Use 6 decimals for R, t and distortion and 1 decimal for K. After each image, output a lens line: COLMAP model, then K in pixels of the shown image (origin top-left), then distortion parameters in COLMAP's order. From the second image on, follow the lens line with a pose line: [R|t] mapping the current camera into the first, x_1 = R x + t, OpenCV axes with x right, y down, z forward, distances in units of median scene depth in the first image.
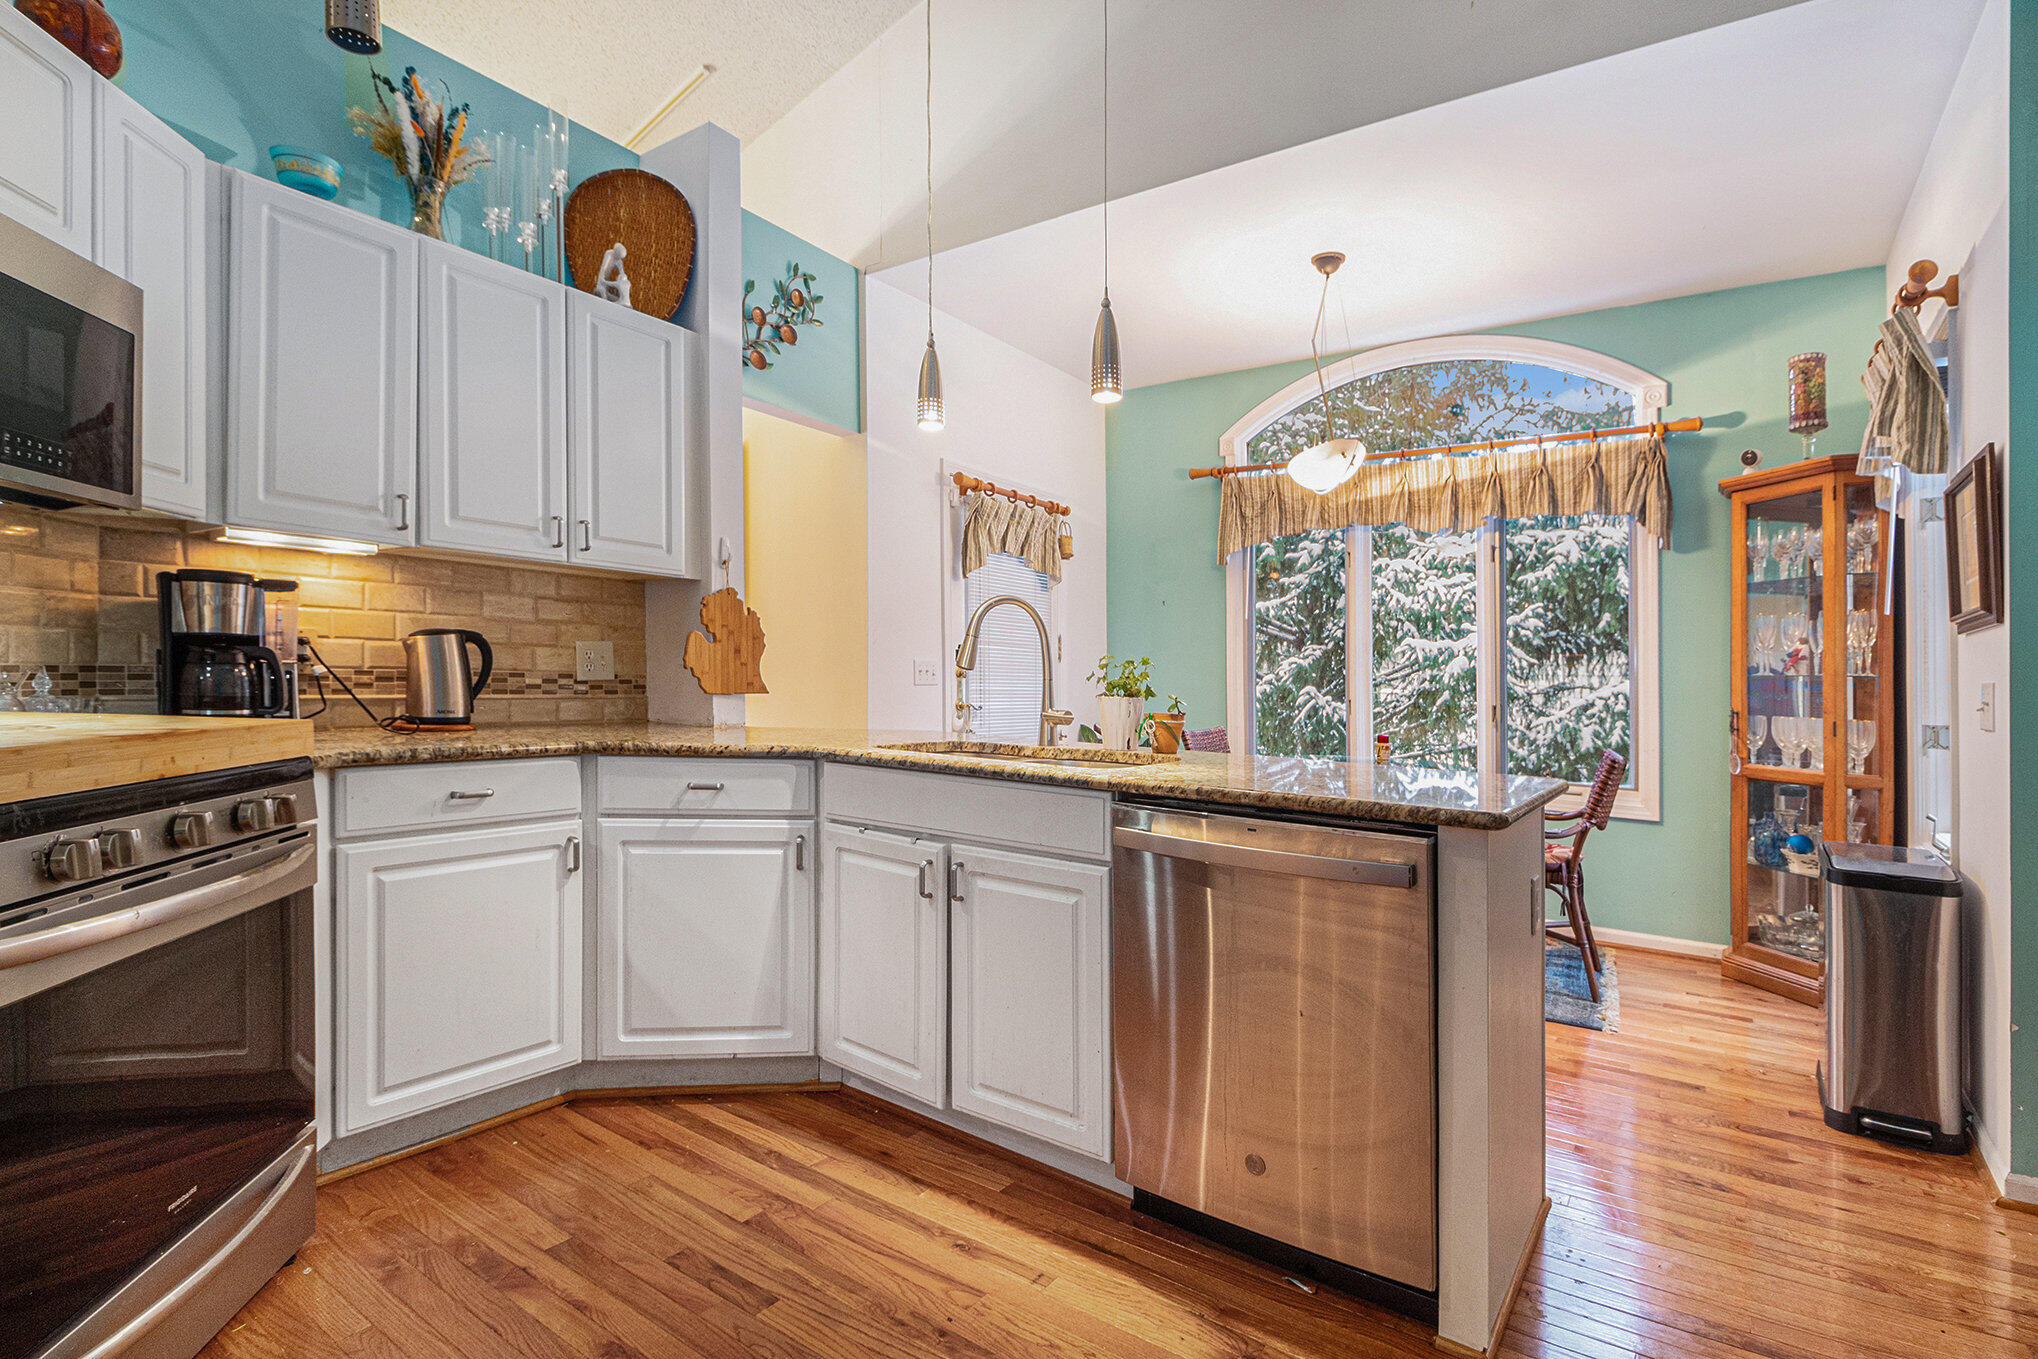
lens RADIAL K [[964.5, 0, 1027.2], [0, 964.5, 617.6], [0, 0, 1]] dist [-0.002823, -0.005021]
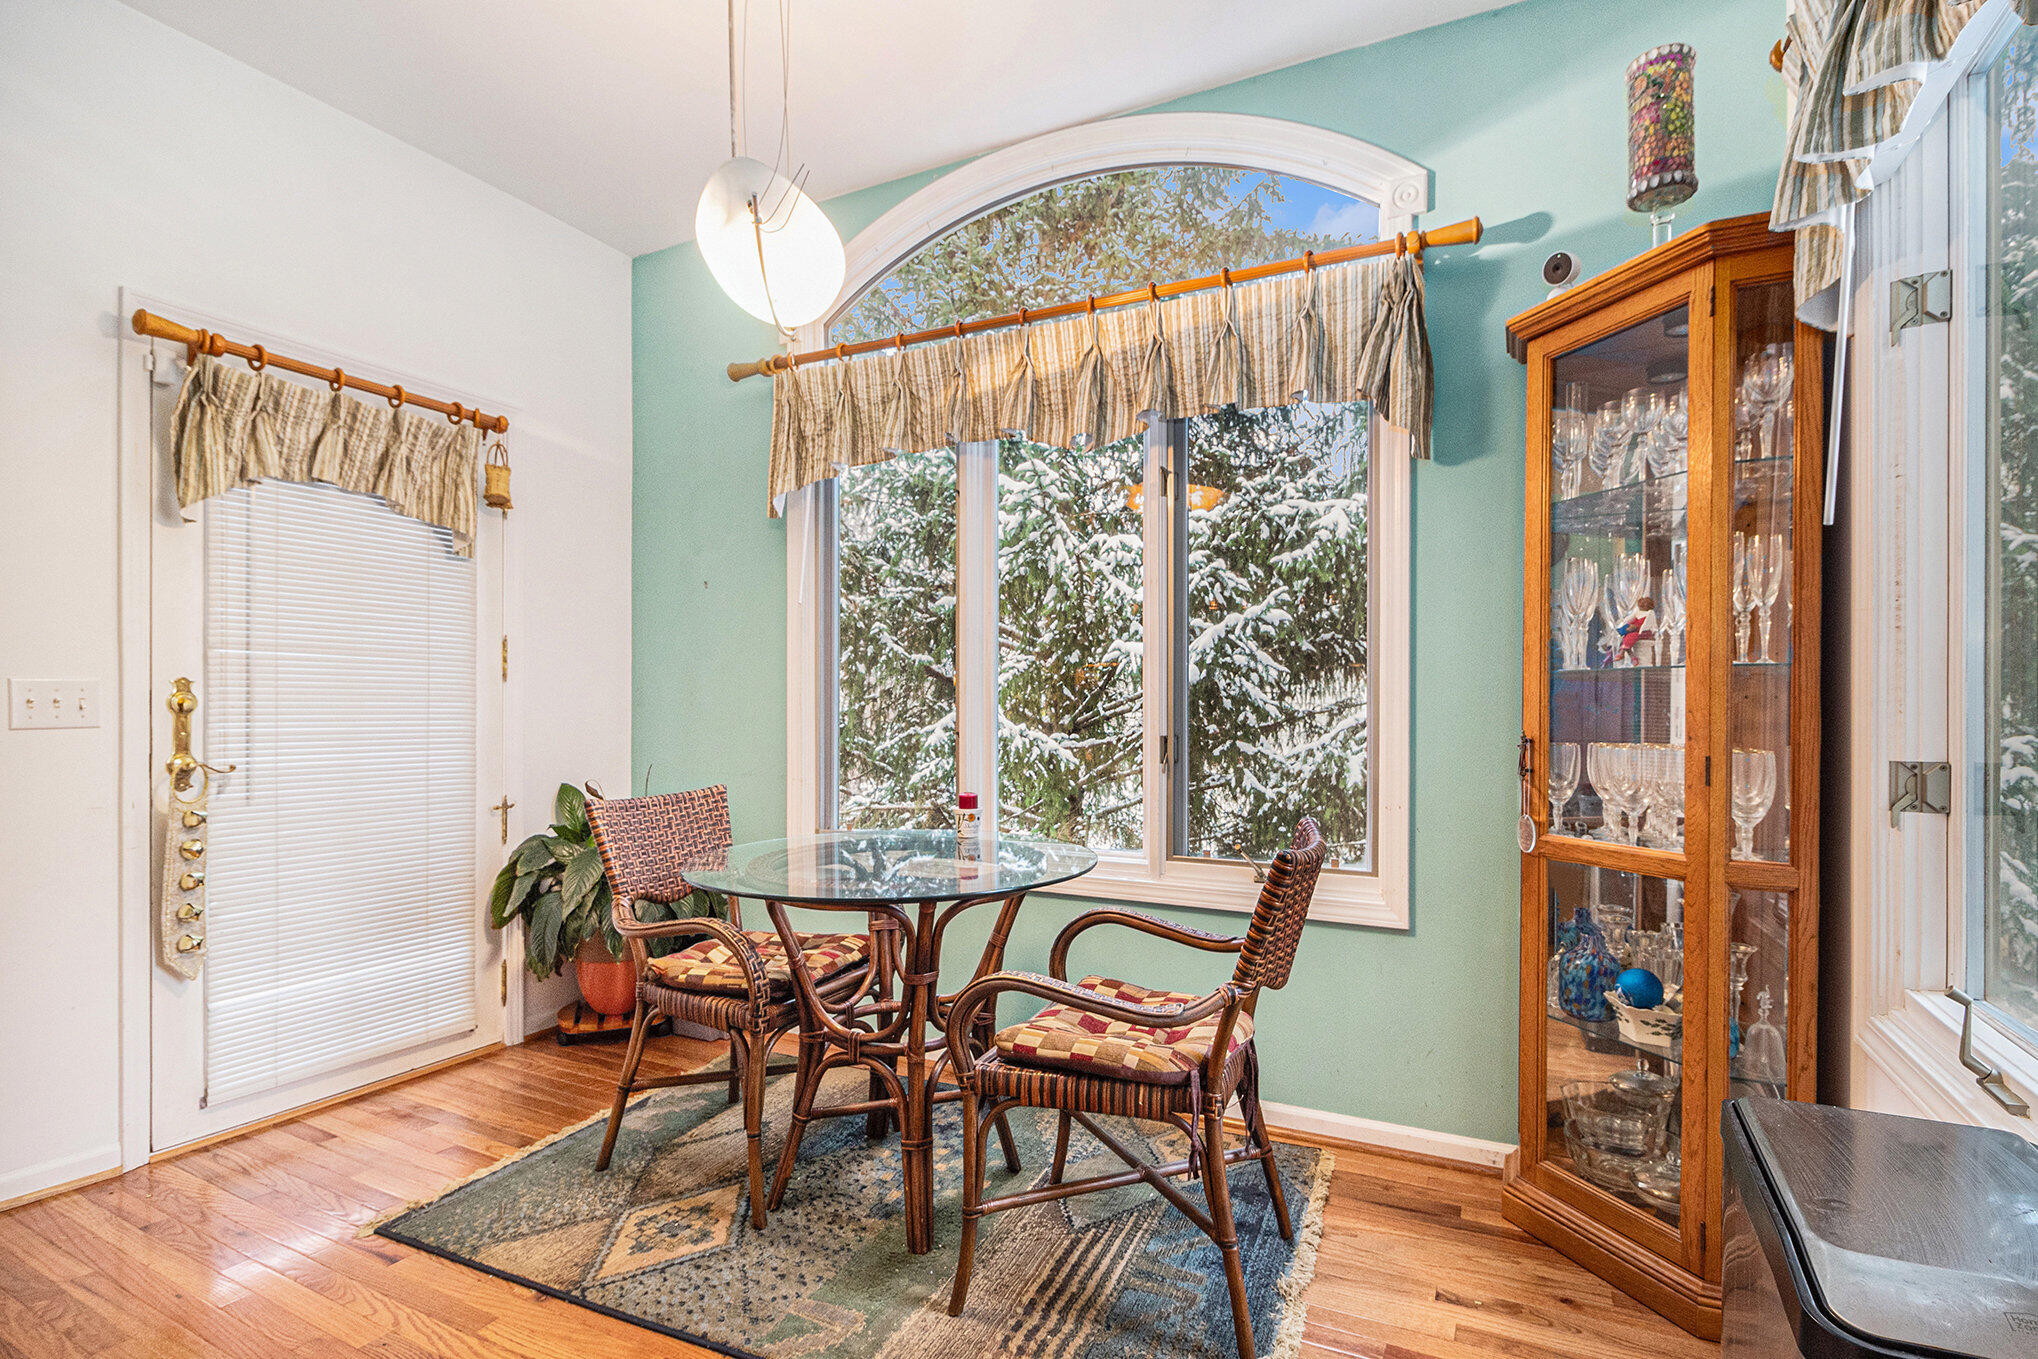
lens RADIAL K [[964.5, 0, 1035.5], [0, 964.5, 694.2], [0, 0, 1]] dist [-0.002823, -0.005021]
pose [[0.987947, -0.023406, 0.153014, 0.344524], [0.015789, 0.998584, 0.050807, 0.037021], [-0.153986, -0.047779, 0.986917, 0.461683]]
